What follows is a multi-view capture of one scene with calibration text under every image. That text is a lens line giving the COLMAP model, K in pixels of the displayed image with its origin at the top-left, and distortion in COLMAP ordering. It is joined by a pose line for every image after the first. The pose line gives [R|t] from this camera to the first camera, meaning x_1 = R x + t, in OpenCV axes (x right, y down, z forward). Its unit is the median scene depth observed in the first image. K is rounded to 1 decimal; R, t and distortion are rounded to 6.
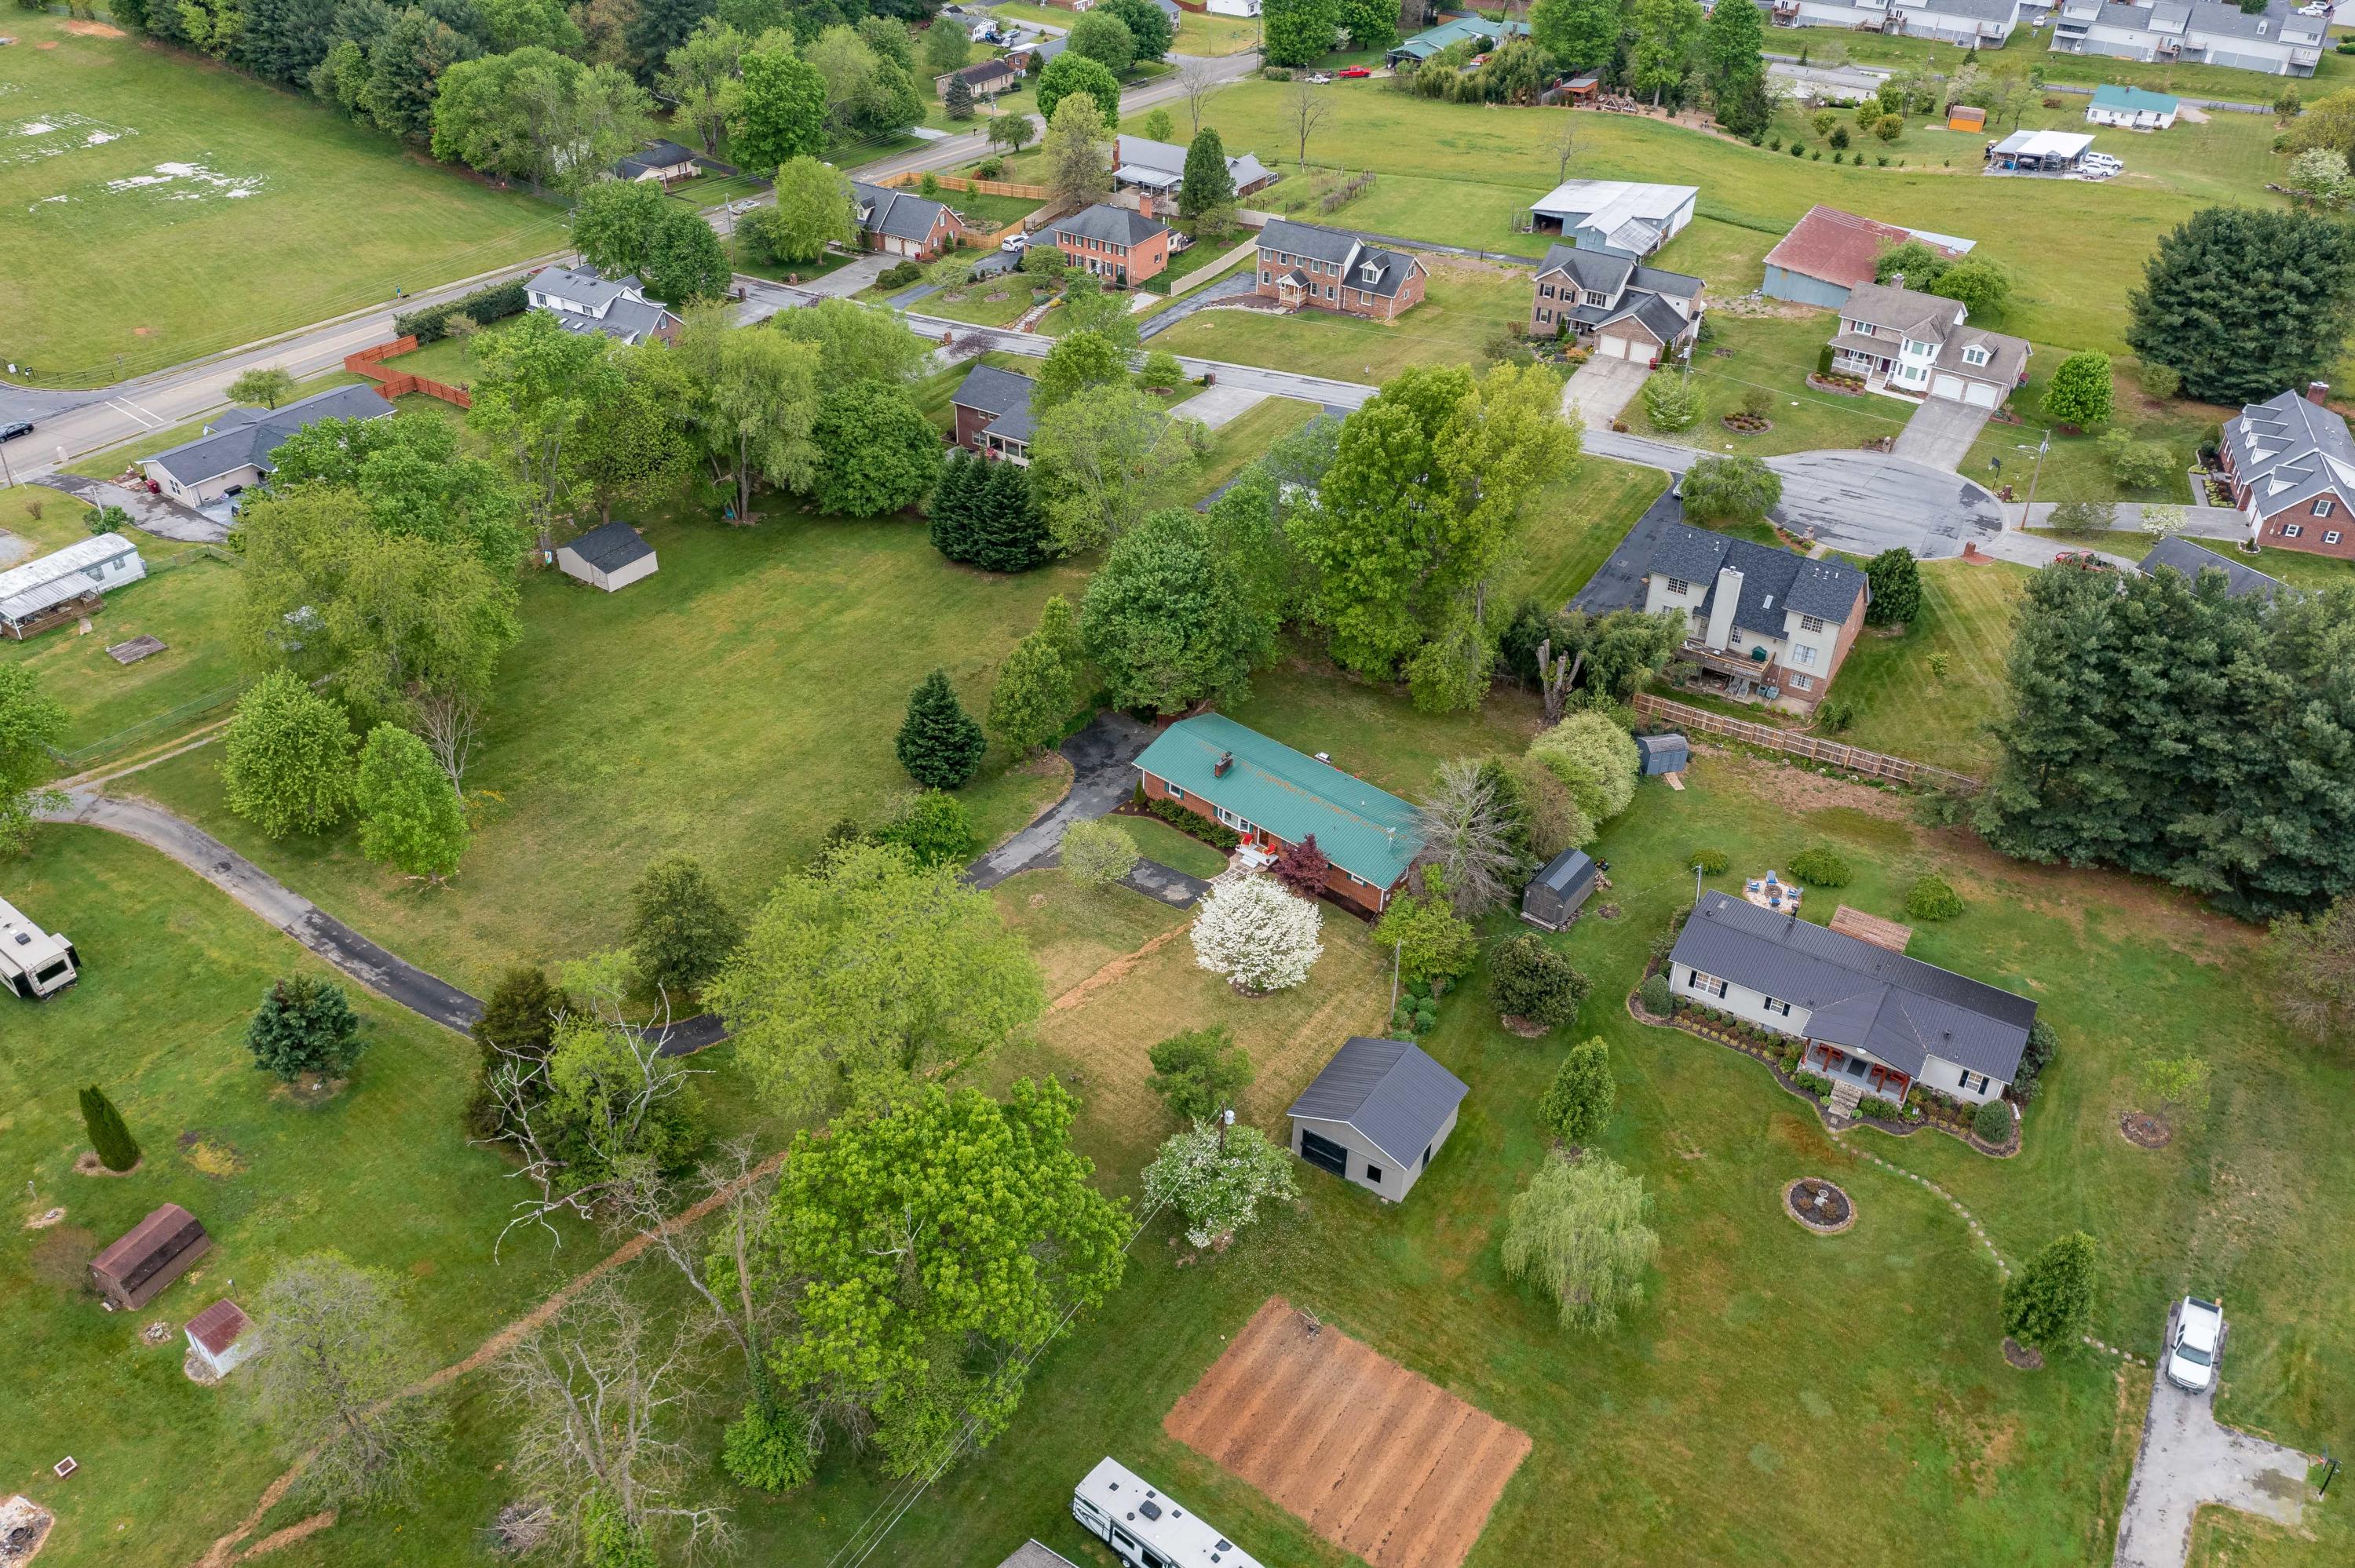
lens RADIAL K [[1840.4, 0, 1144.4], [0, 1840.4, 792.3], [0, 0, 1]] dist [-0.027744, 0.003734]
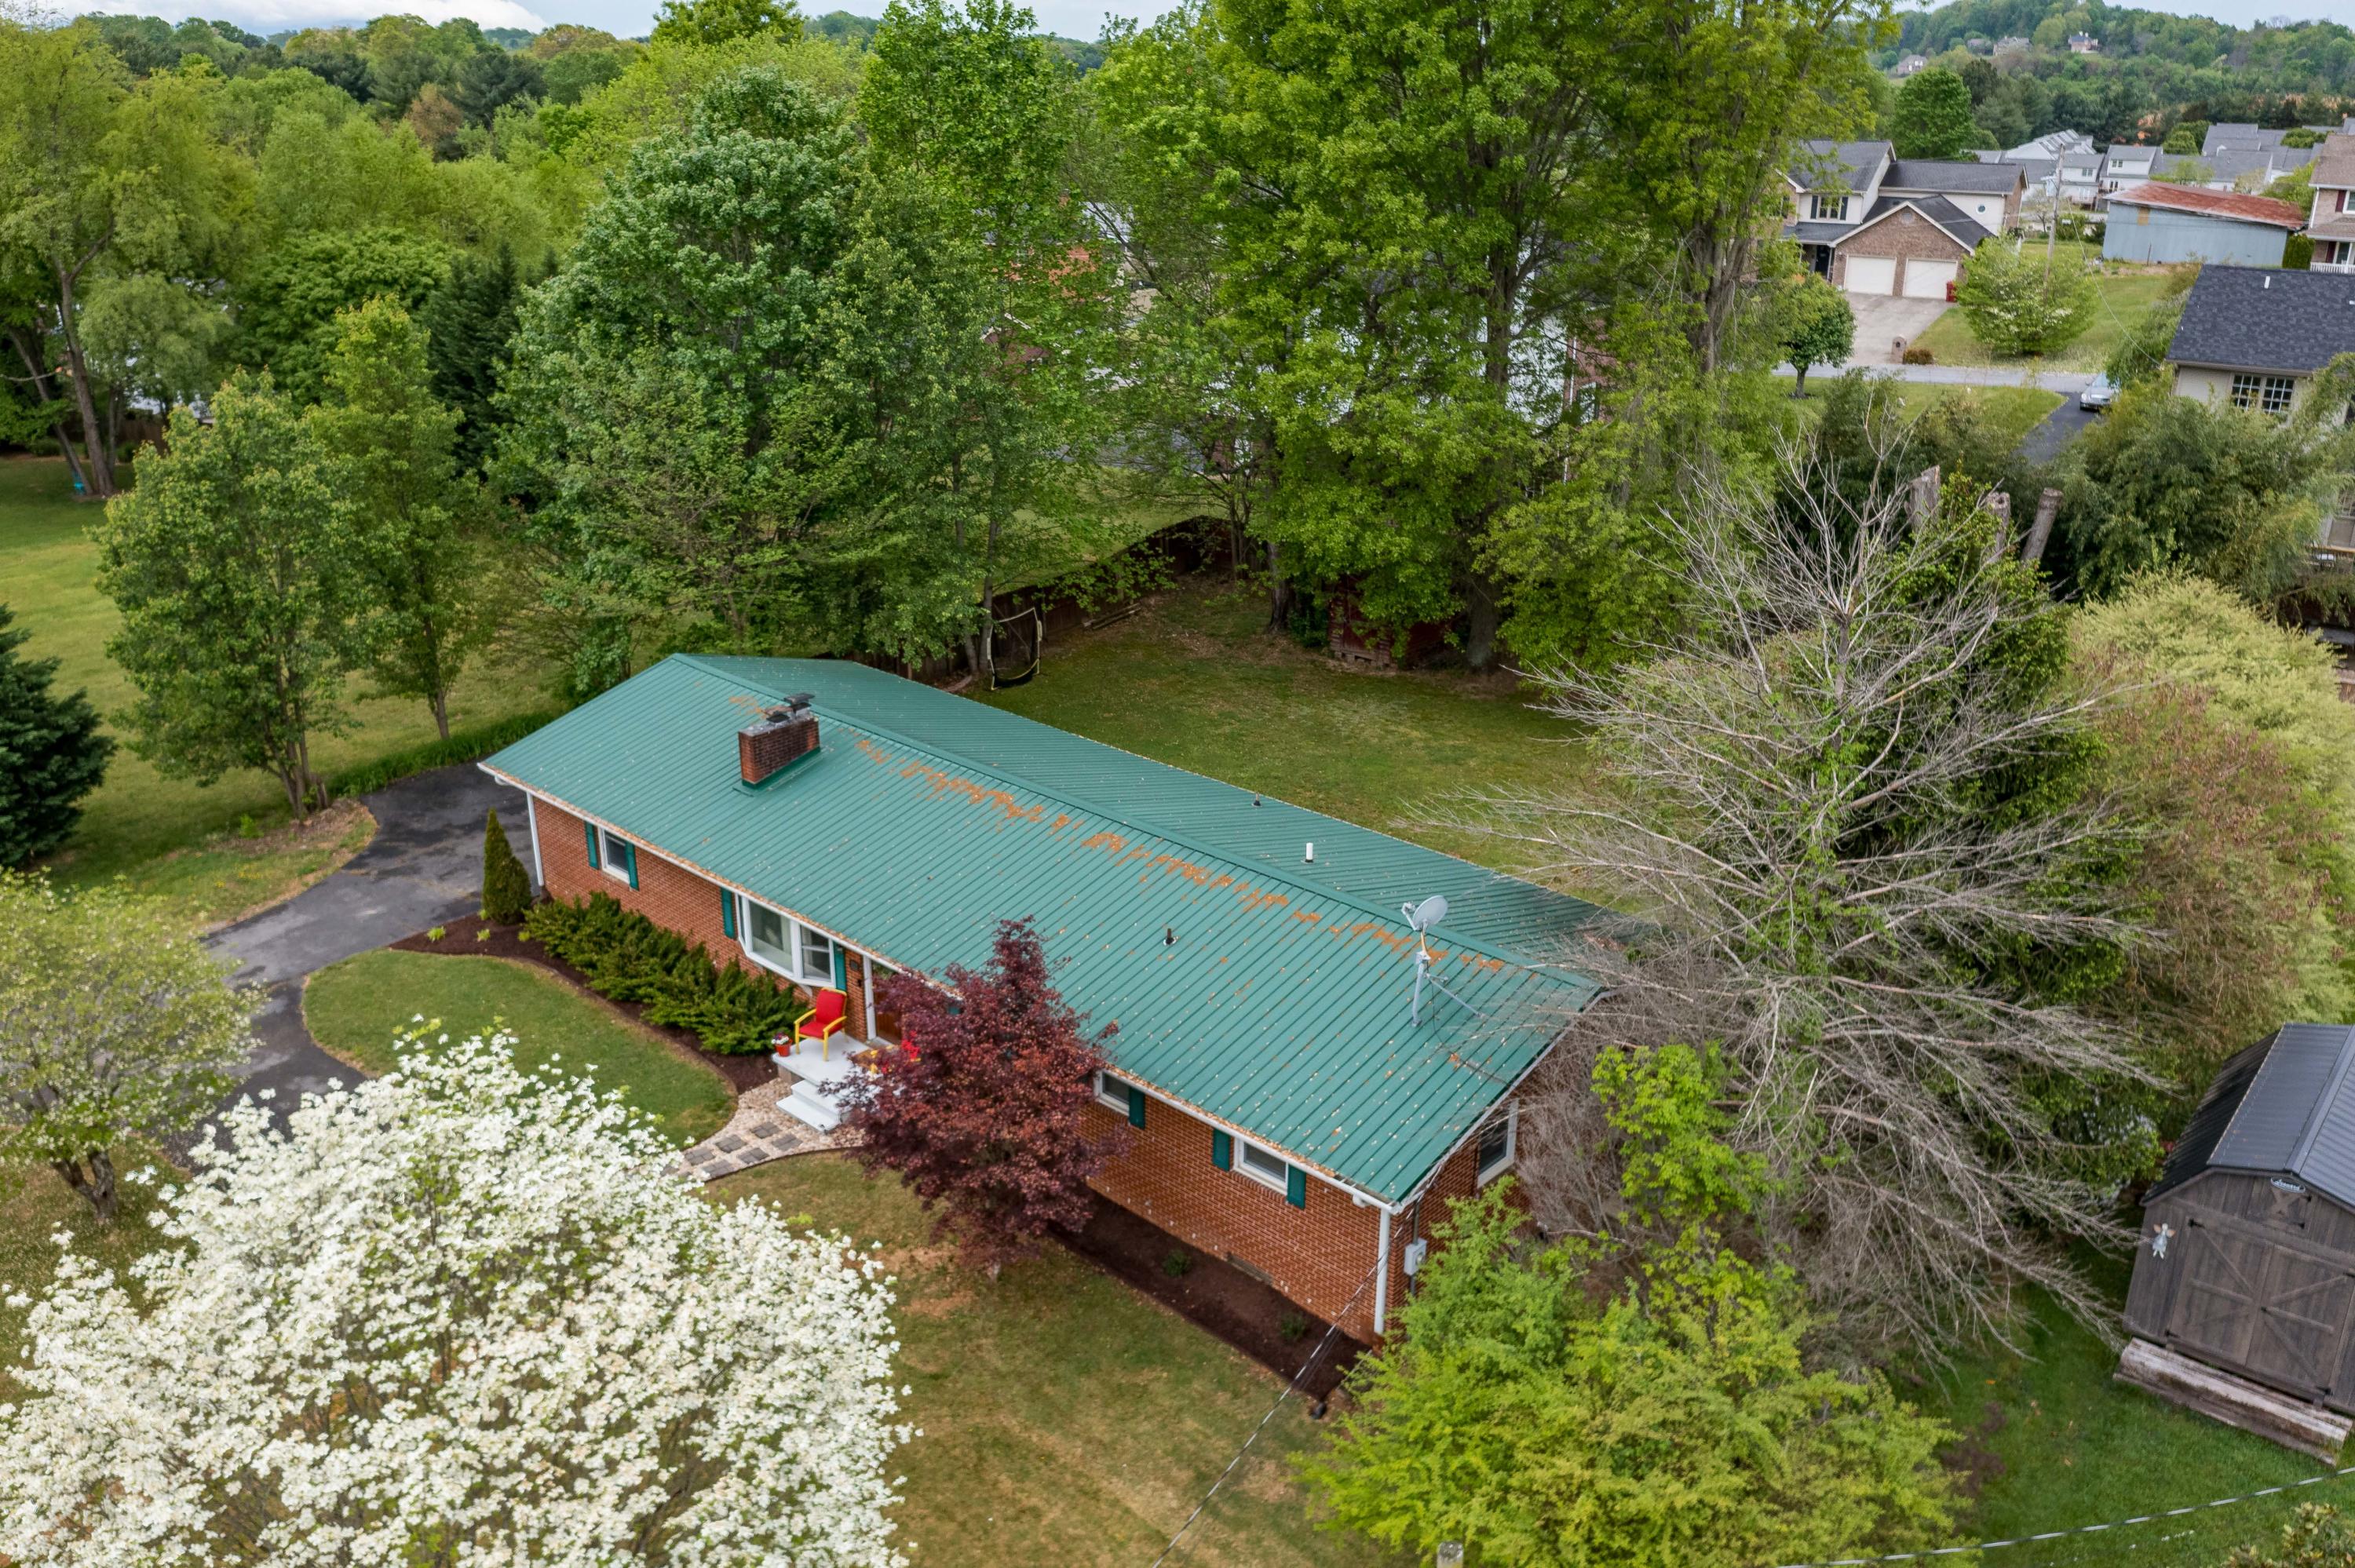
lens RADIAL K [[1852.3, 0, 1163.3], [0, 1852.3, 784.4], [0, 0, 1]] dist [-0.033583, -0.001925]
pose [[0.998962, -0.001441, -0.045532, 0.104268], [-0.009660, 0.970068, -0.242643, 0.050999], [0.044519, 0.242831, 0.969047, 0.725872]]
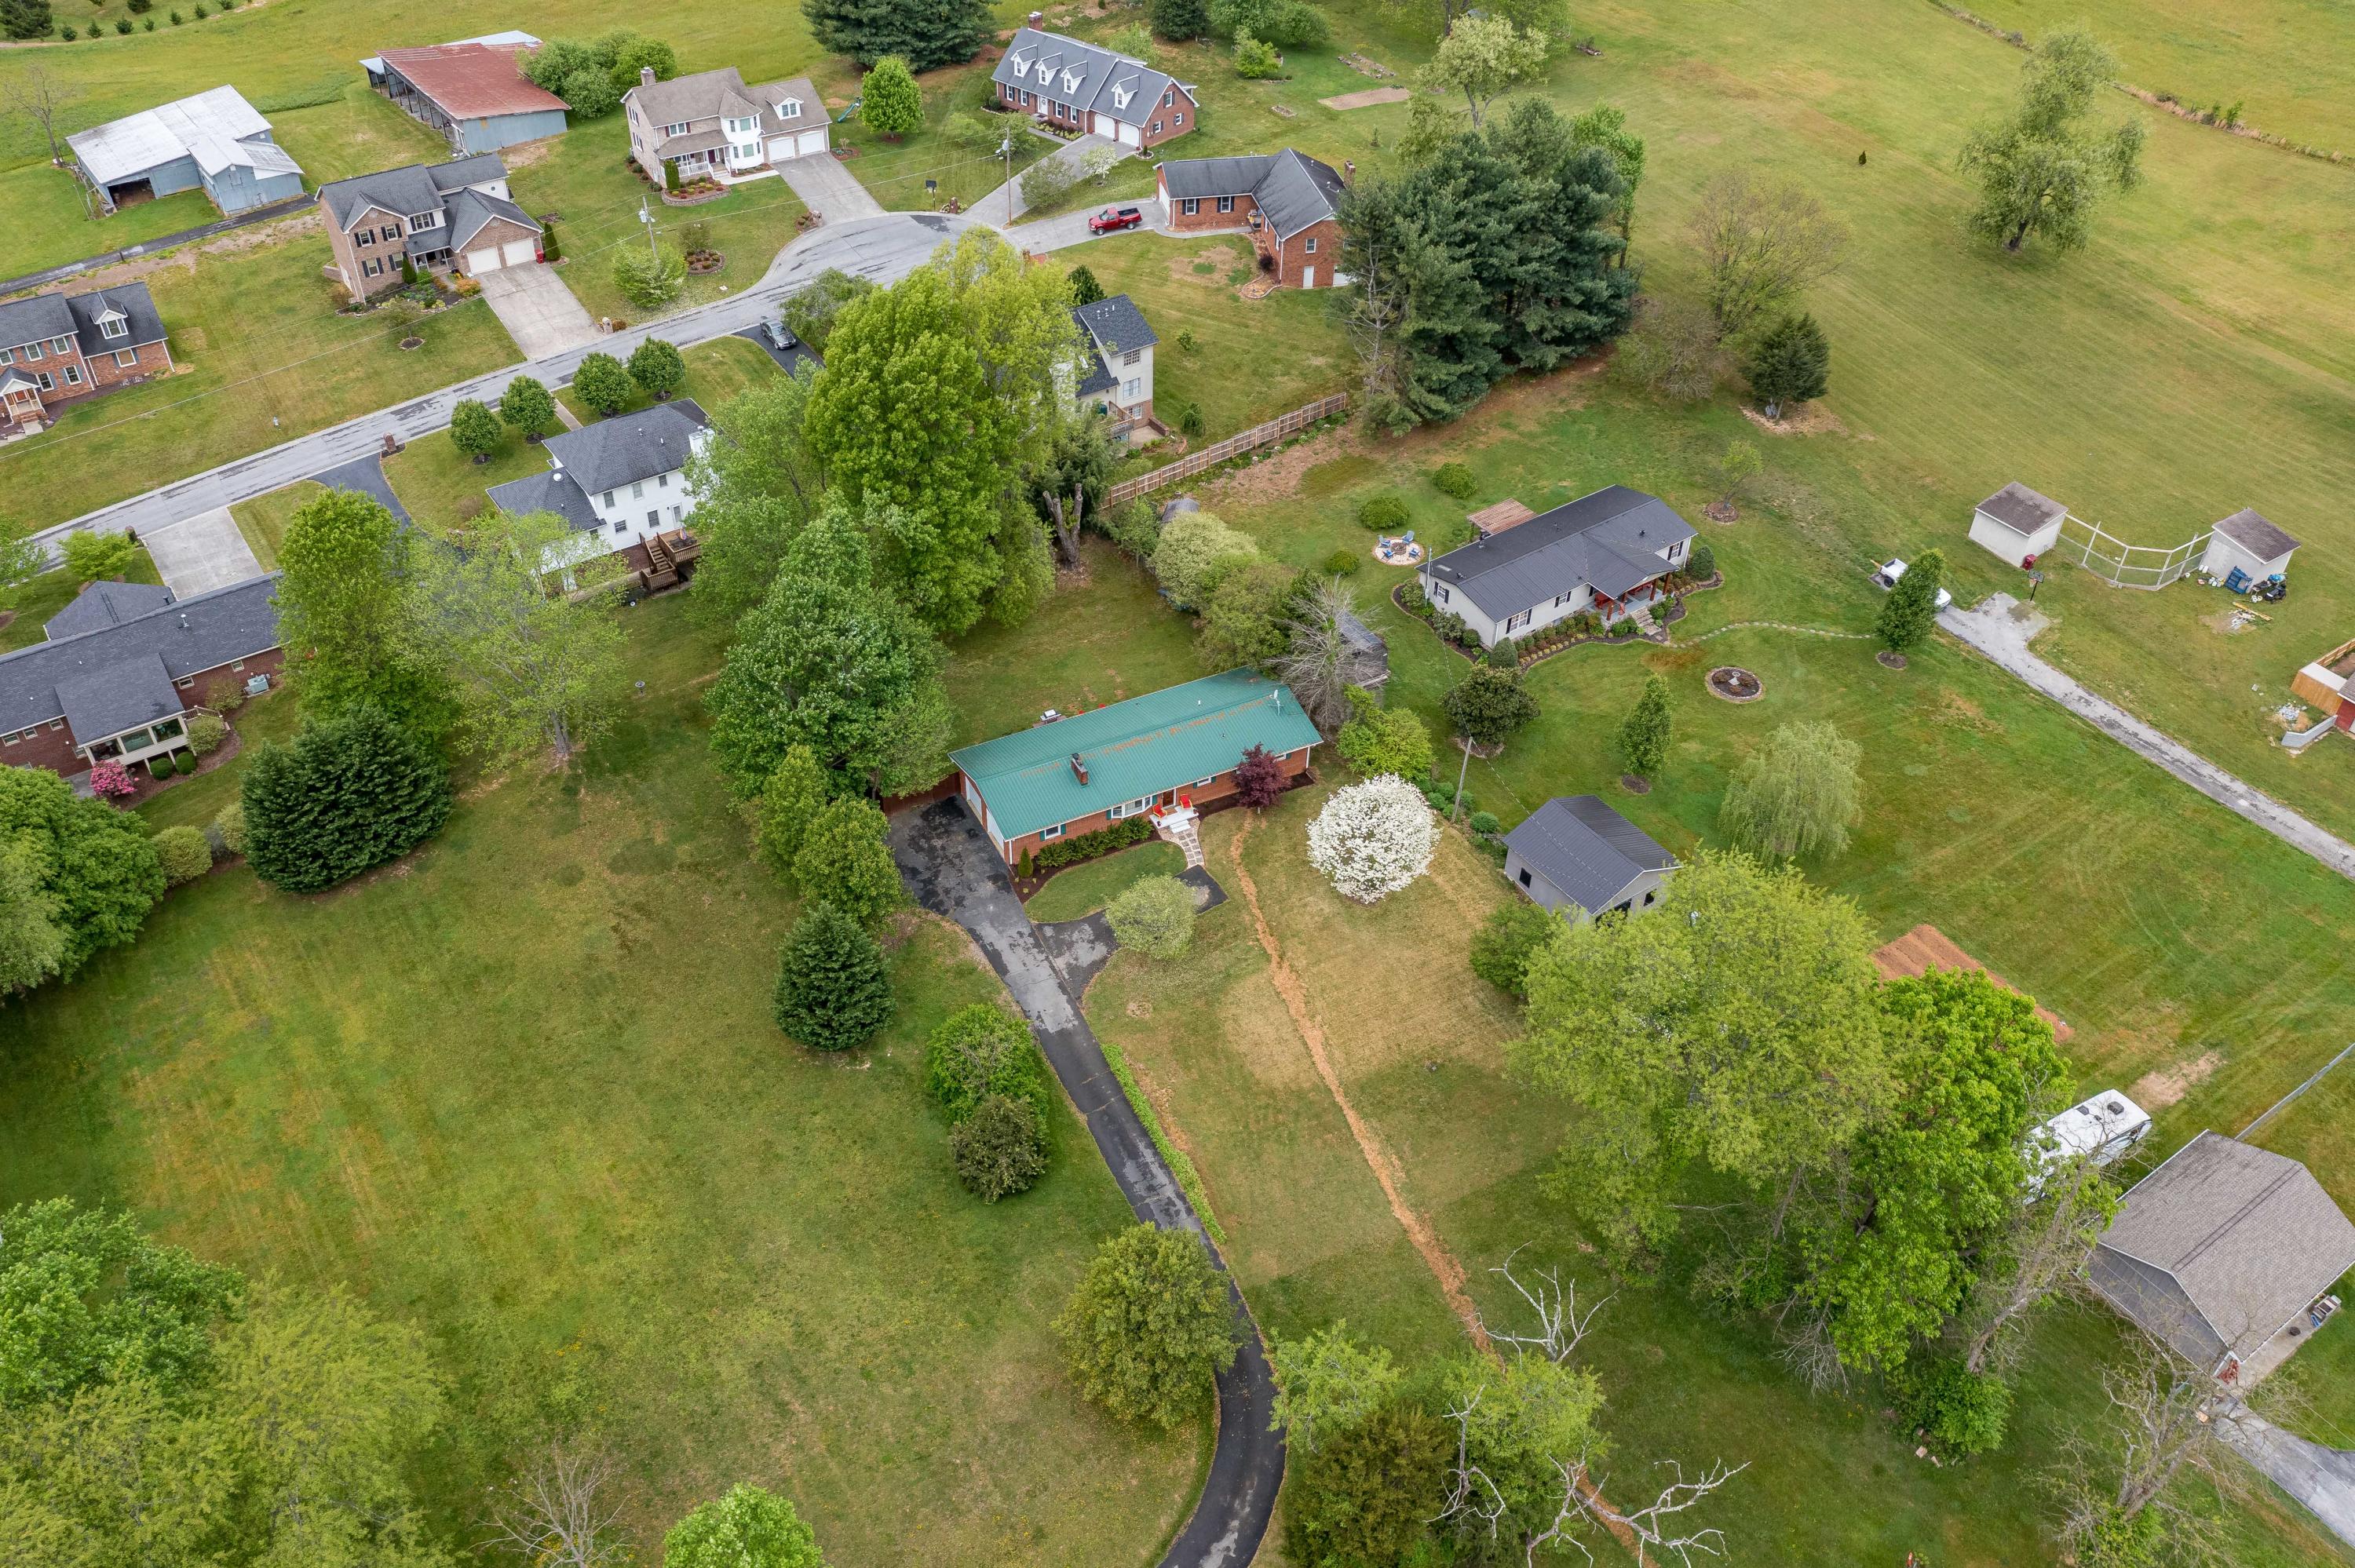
lens RADIAL K [[1852.3, 0, 1163.3], [0, 1852.3, 784.4], [0, 0, 1]] dist [-0.033583, -0.001925]
pose [[0.378339, -0.601647, 0.703478, -0.540451], [0.522901, 0.766009, 0.373904, -0.303934], [-0.763828, 0.226387, 0.604413, 0.425942]]
